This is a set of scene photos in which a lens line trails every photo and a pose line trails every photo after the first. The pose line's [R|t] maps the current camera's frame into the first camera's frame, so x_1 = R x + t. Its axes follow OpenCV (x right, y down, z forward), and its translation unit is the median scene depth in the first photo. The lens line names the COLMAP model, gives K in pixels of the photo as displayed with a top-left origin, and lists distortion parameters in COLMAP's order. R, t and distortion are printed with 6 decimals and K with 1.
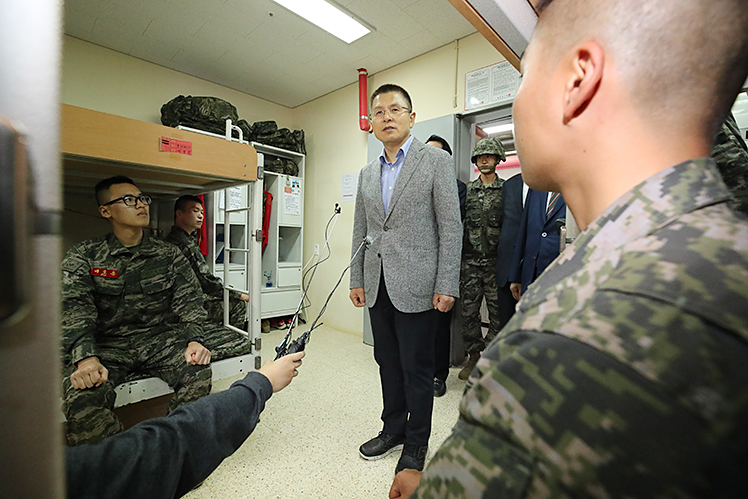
lens RADIAL K [[351.4, 0, 371.8], [0, 351.4, 245.8], [0, 0, 1]] dist [-0.023243, 0.002190]
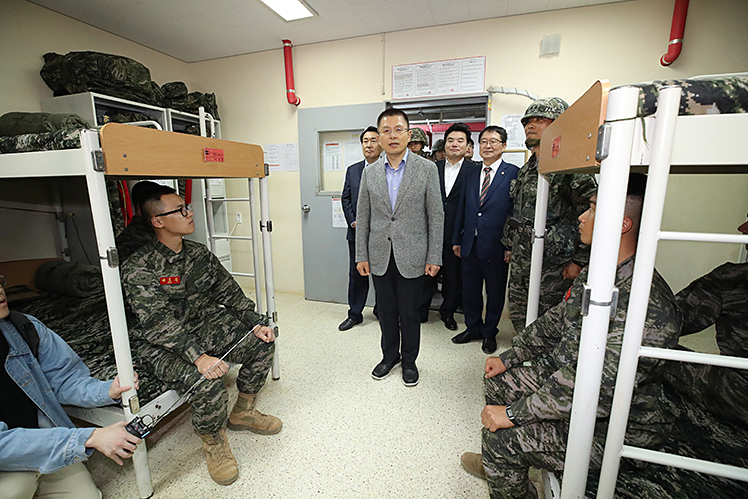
lens RADIAL K [[351.4, 0, 371.1], [0, 351.4, 247.5], [0, 0, 1]] dist [-0.023243, 0.002190]
pose [[0.908869, -0.102830, 0.404208, -0.368378], [0.033732, 0.984079, 0.174500, -0.111559], [-0.415716, -0.144963, 0.897867, -0.126816]]
